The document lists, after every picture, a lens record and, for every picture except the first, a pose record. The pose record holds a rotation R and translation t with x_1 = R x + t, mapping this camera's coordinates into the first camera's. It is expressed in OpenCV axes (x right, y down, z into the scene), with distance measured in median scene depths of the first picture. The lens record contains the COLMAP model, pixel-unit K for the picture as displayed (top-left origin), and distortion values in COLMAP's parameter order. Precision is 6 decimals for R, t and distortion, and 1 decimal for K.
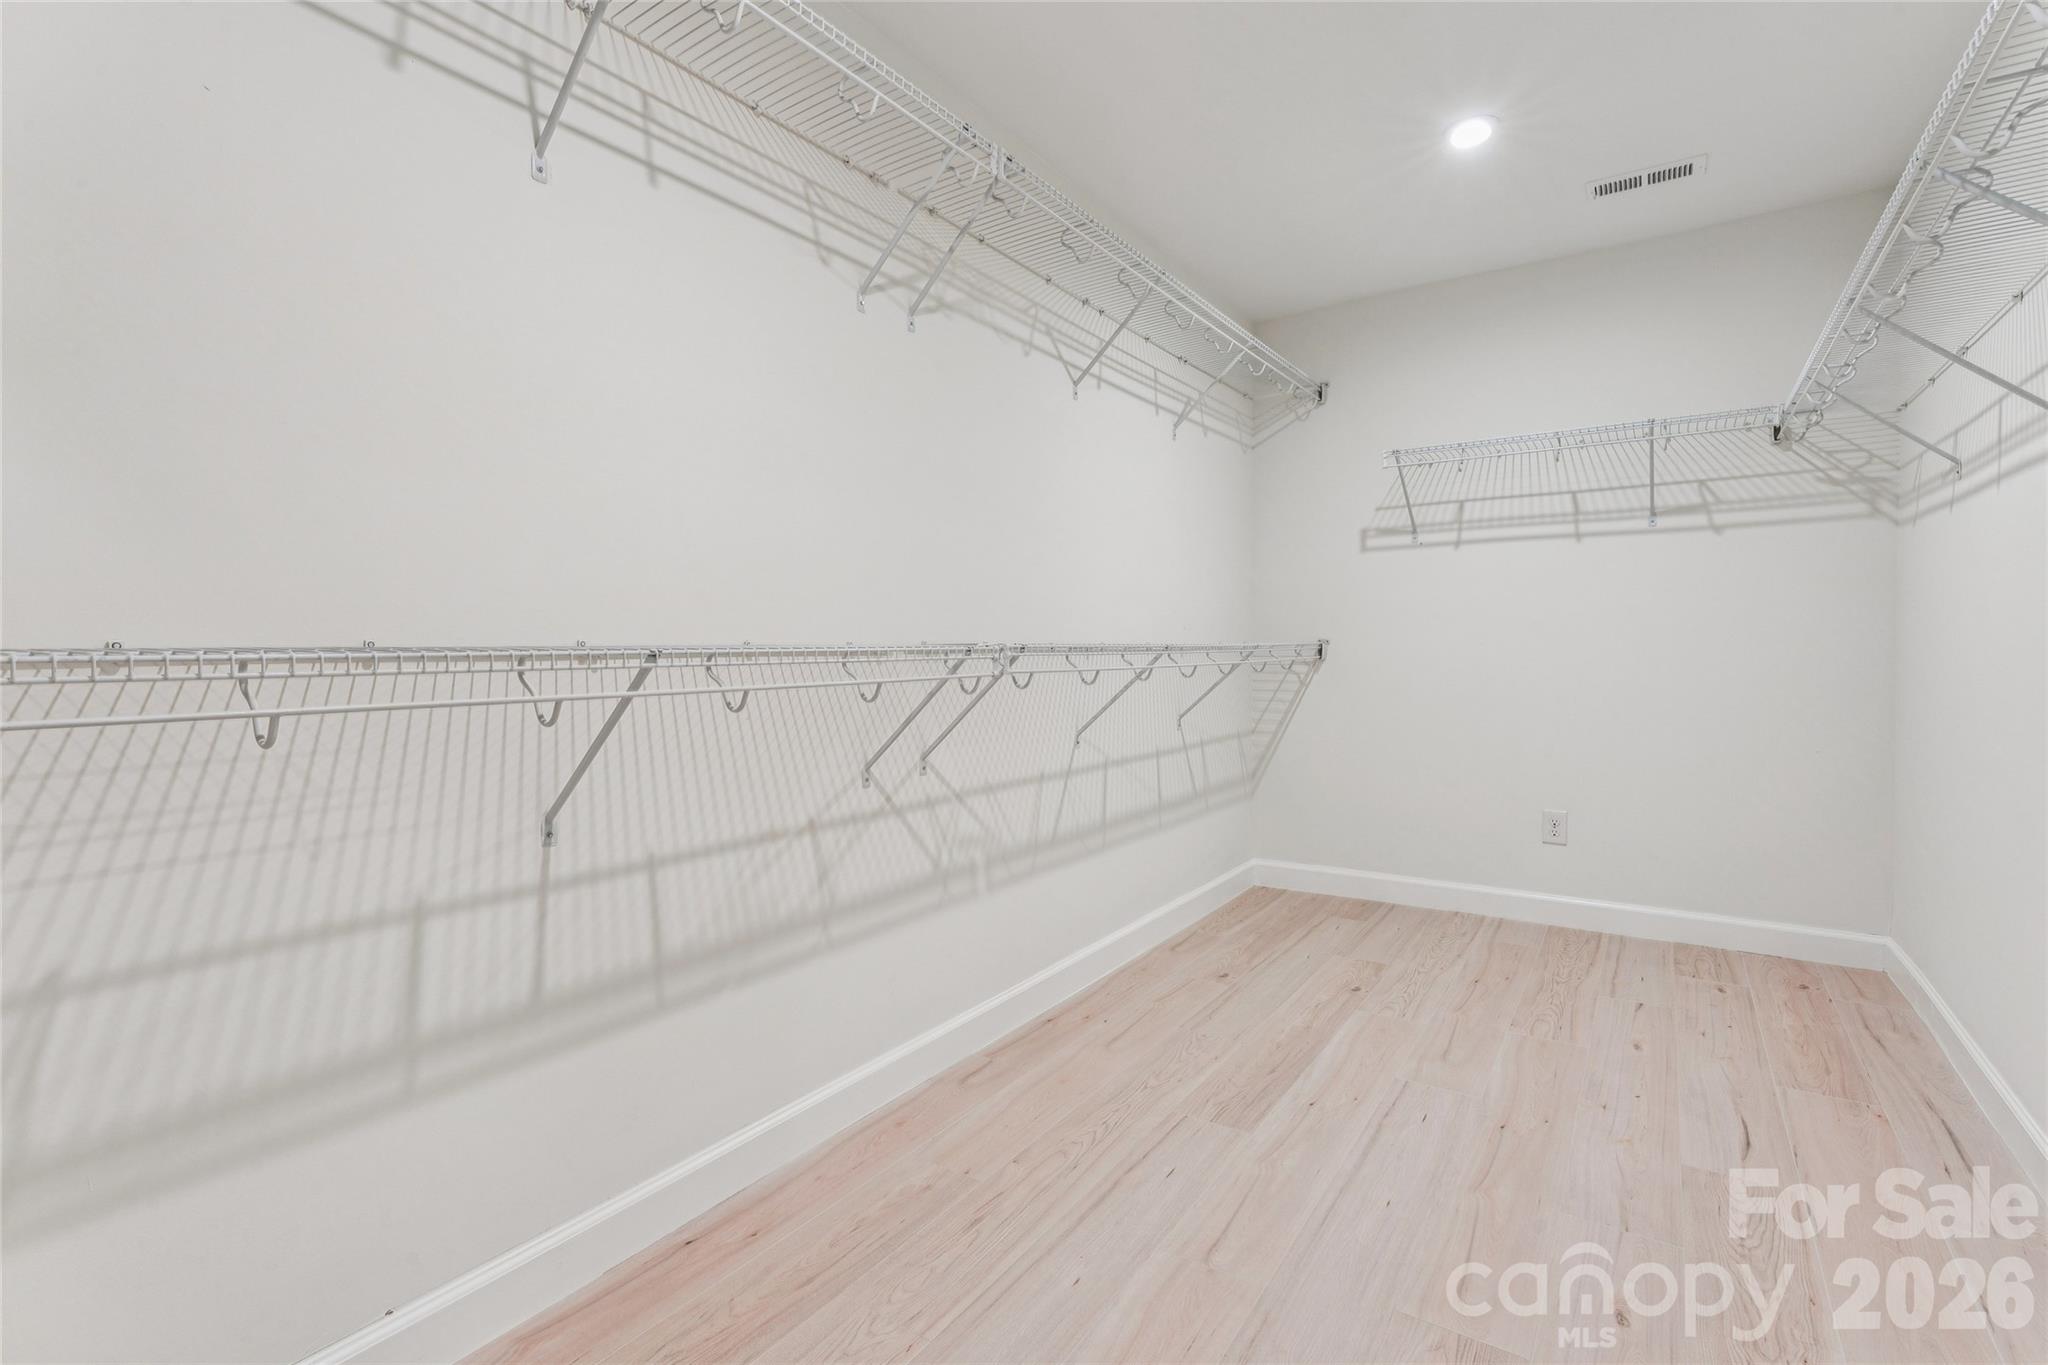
lens RADIAL K [[942.7, 0, 1027.6], [0, 942.7, 662.4], [0, 0, 1]] dist [-0.003446, 0.000183]
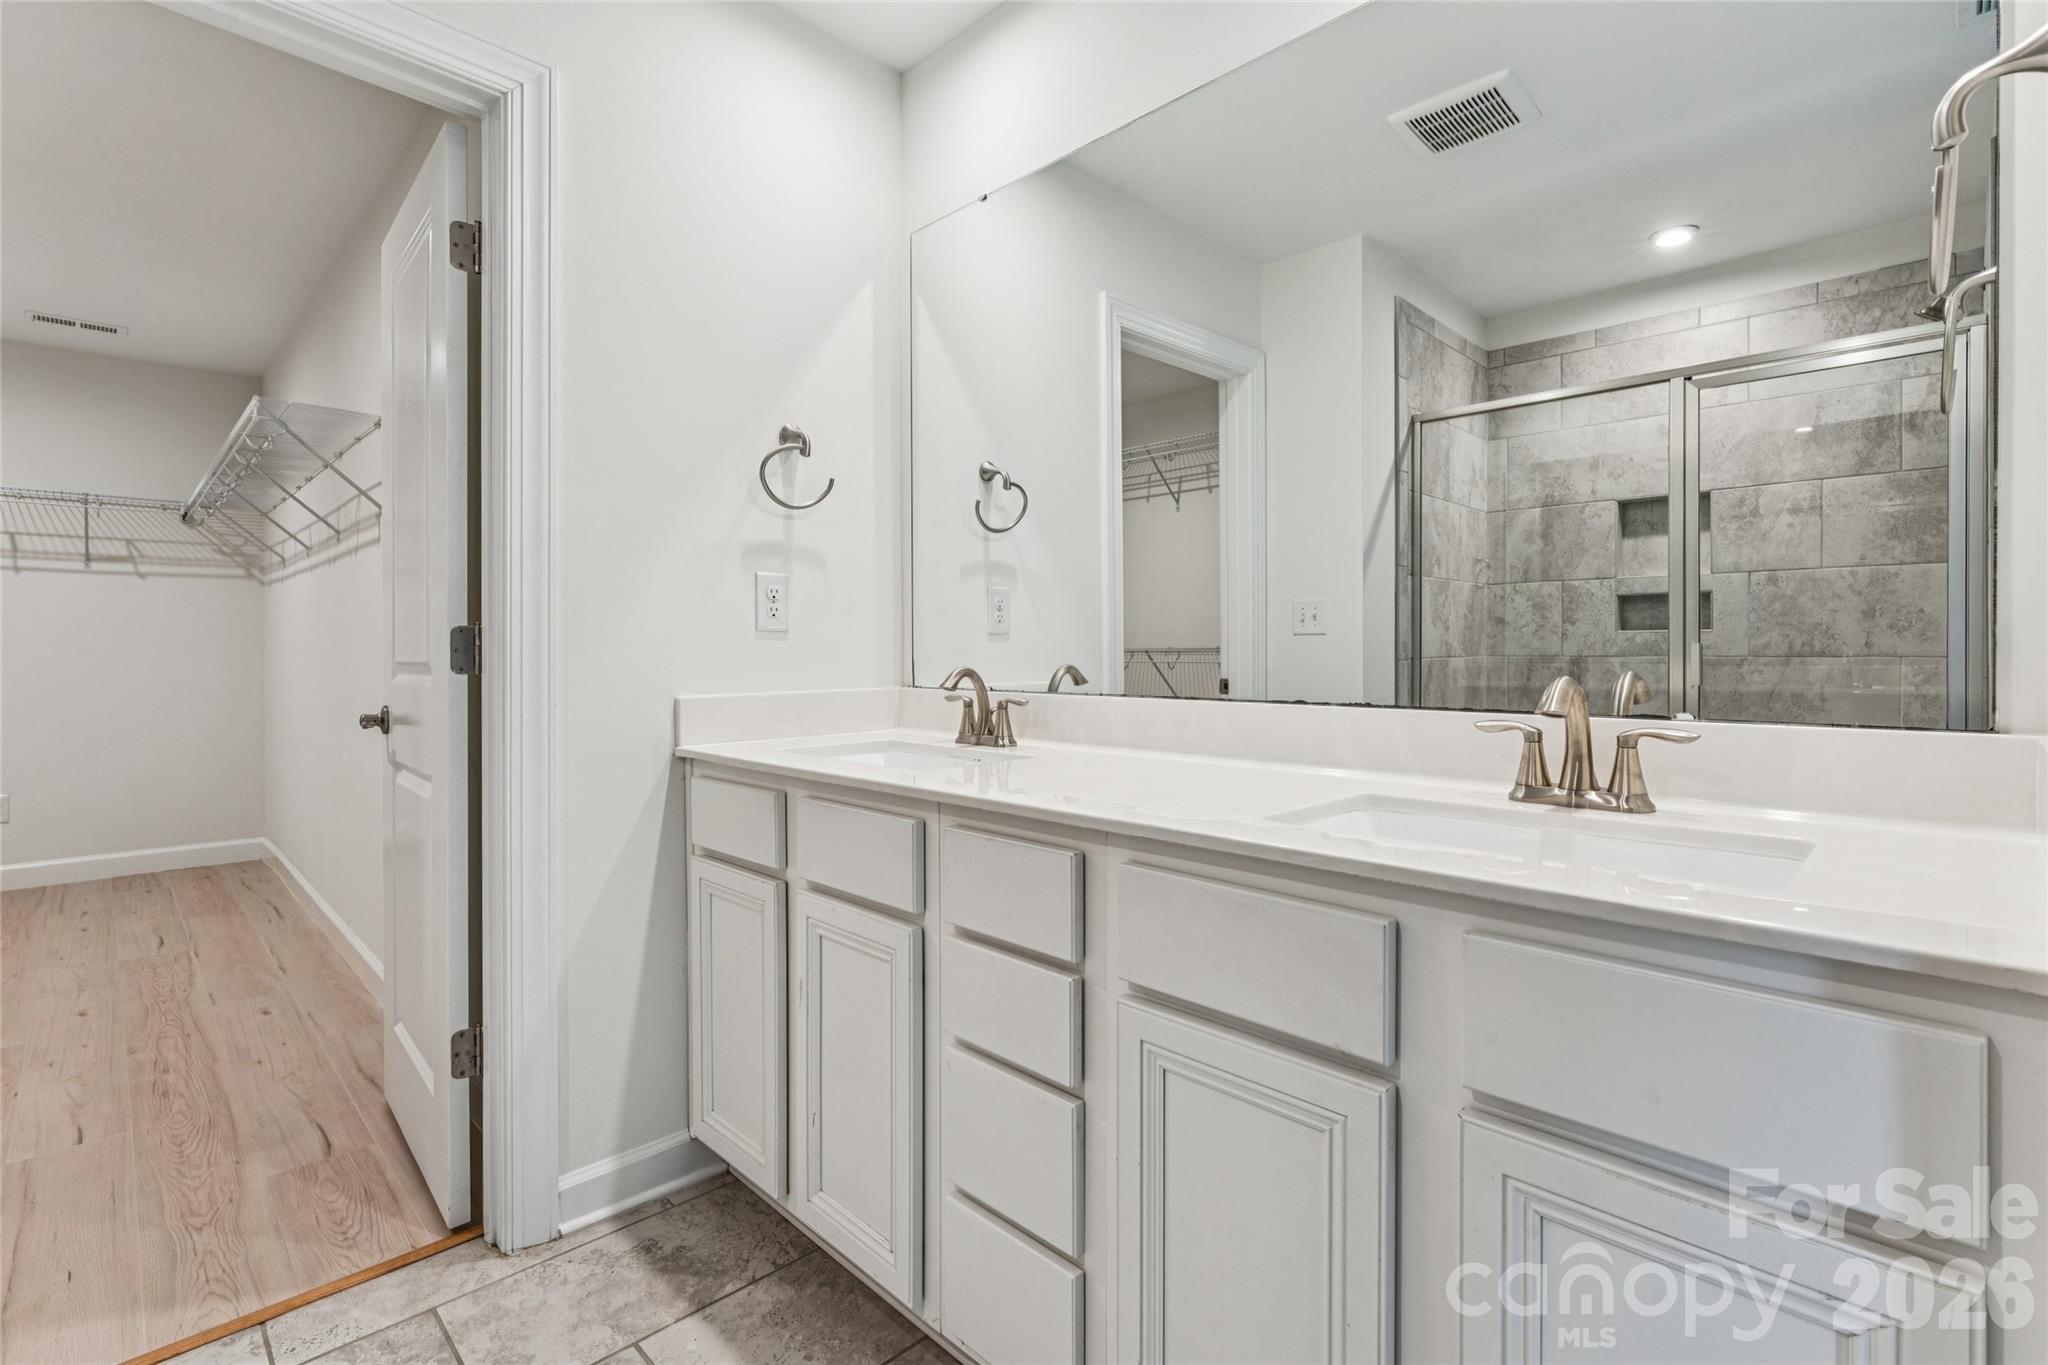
lens RADIAL K [[942.7, 0, 1027.6], [0, 942.7, 662.4], [0, 0, 1]] dist [-0.003446, 0.000183]
pose [[0.195659, -0.001217, 0.980671, -0.380859], [0.019910, 0.999798, -0.002731, 0.018021], [-0.980470, 0.020059, 0.195644, -0.563232]]
